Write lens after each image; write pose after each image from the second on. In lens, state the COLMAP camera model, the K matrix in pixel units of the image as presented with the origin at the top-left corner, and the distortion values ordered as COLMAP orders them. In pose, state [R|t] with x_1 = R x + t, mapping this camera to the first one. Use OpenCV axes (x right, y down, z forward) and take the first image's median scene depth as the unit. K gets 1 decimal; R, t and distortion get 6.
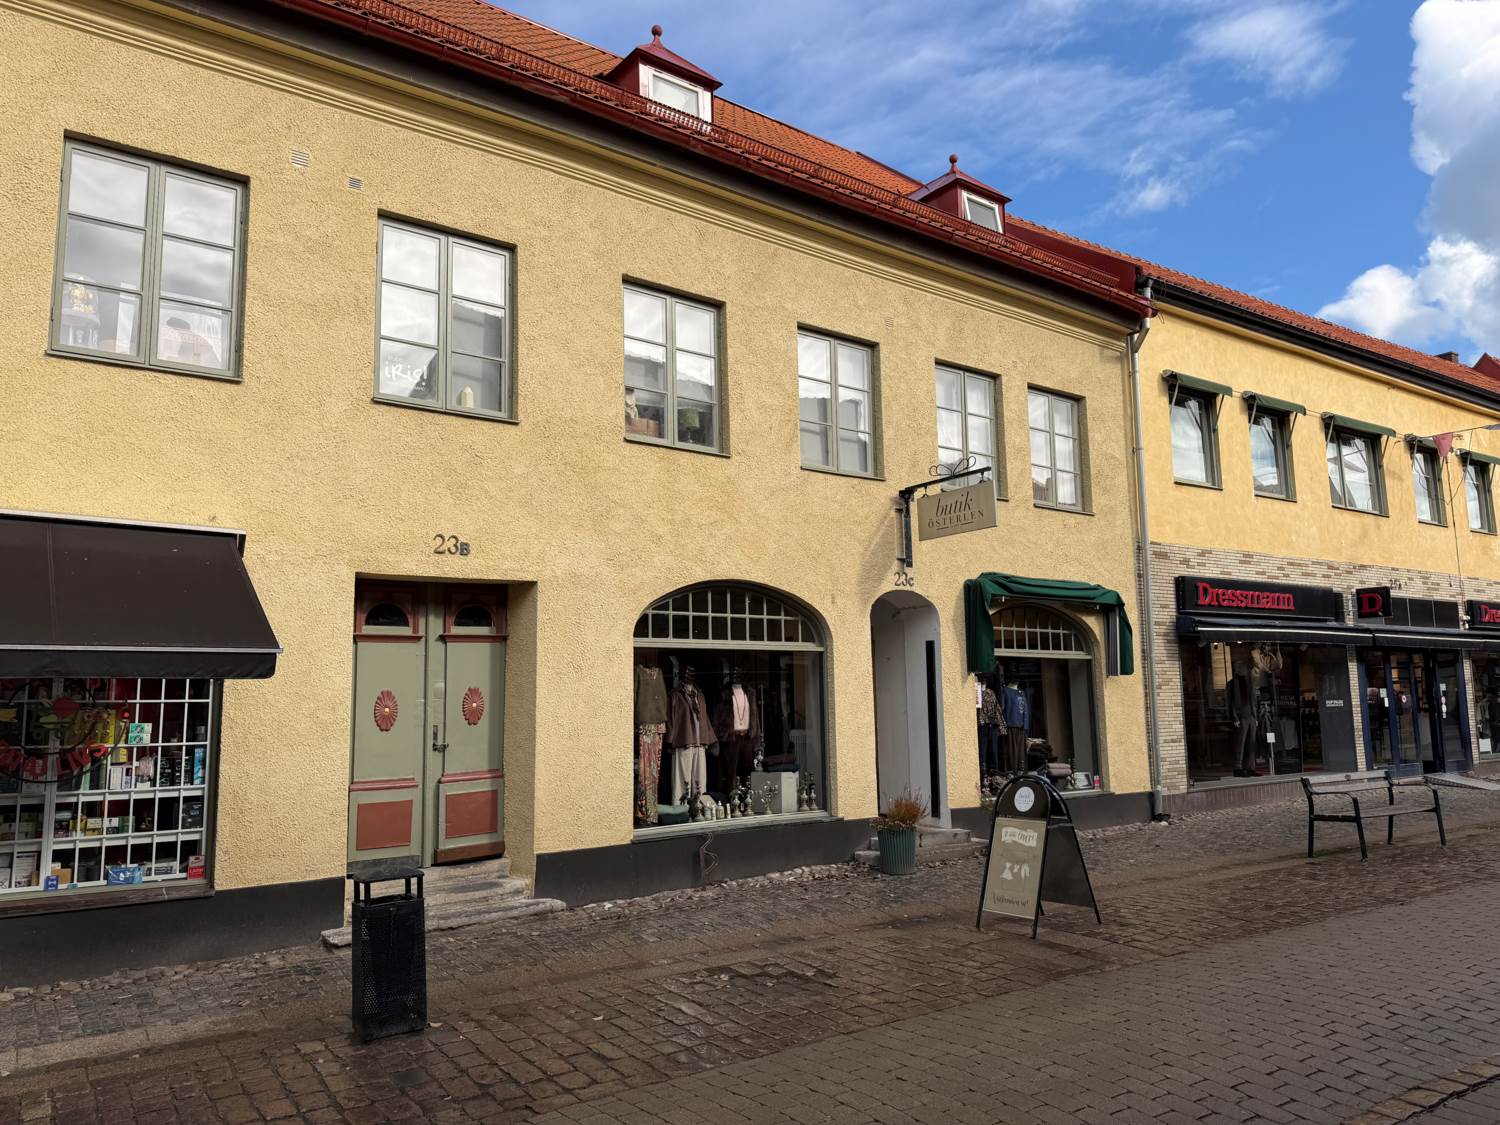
lens RADIAL K [[1046.9, 0, 777.3], [0, 1046.9, 569.6], [0, 0, 1]] dist [0.059790, -0.084726]
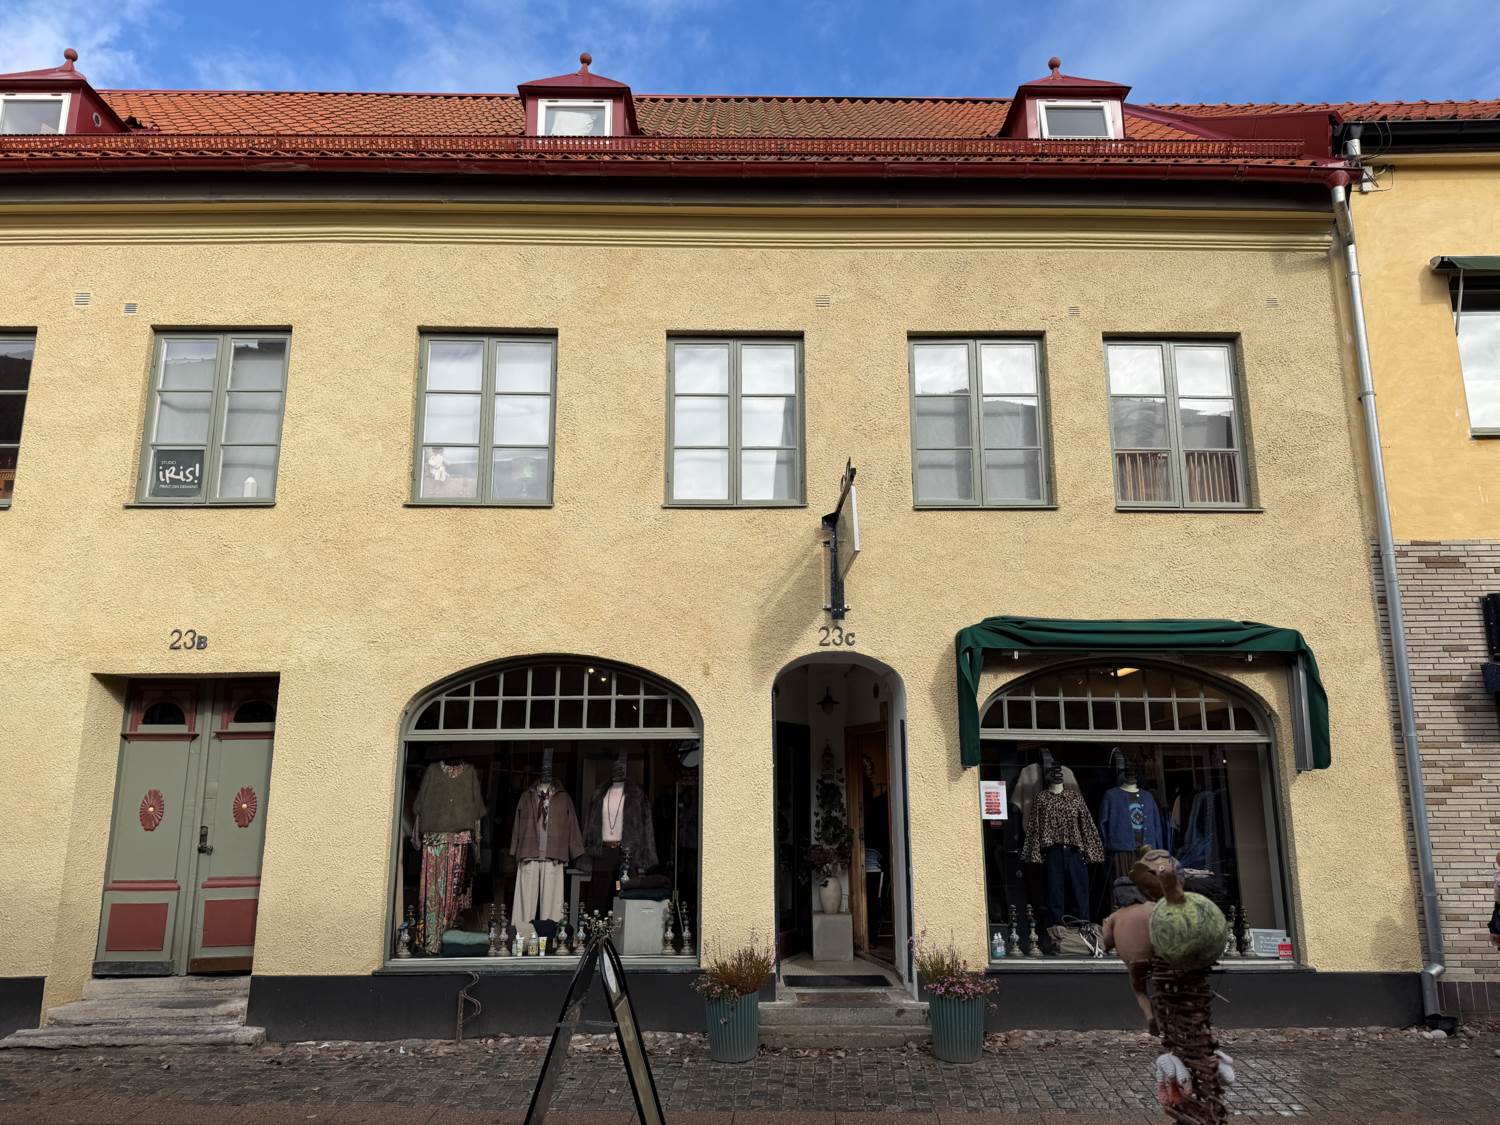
lens RADIAL K [[1046.9, 0, 772.4], [0, 1046.9, 582.2], [0, 0, 1]] dist [0.059790, -0.084726]
pose [[0.806473, -0.110392, -0.580874, 0.527124], [0.063906, 0.992935, -0.099976, 0.042540], [0.587807, 0.043507, 0.807831, 0.396115]]
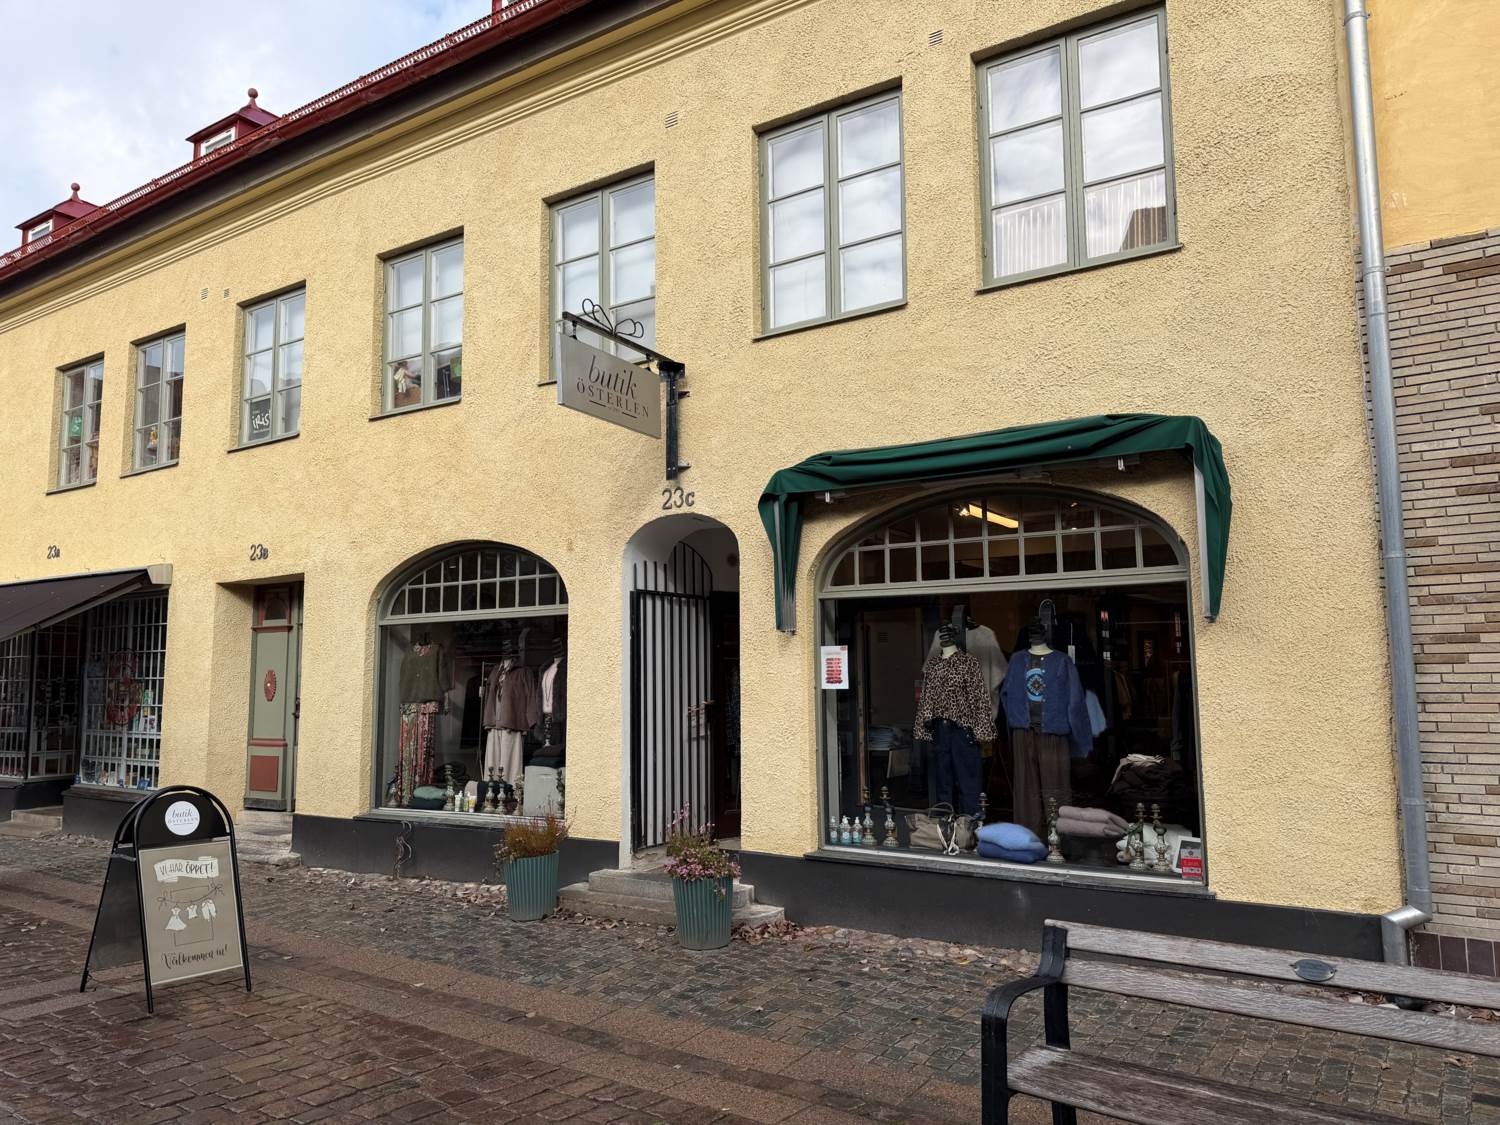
lens RADIAL K [[1046.9, 0, 760.3], [0, 1046.9, 584.7], [0, 0, 1]] dist [0.059790, -0.084726]
pose [[0.349571, -0.079180, -0.933558, 0.783530], [0.120597, 0.991936, -0.038974, 0.100042], [0.929116, -0.098960, 0.356301, 0.829379]]
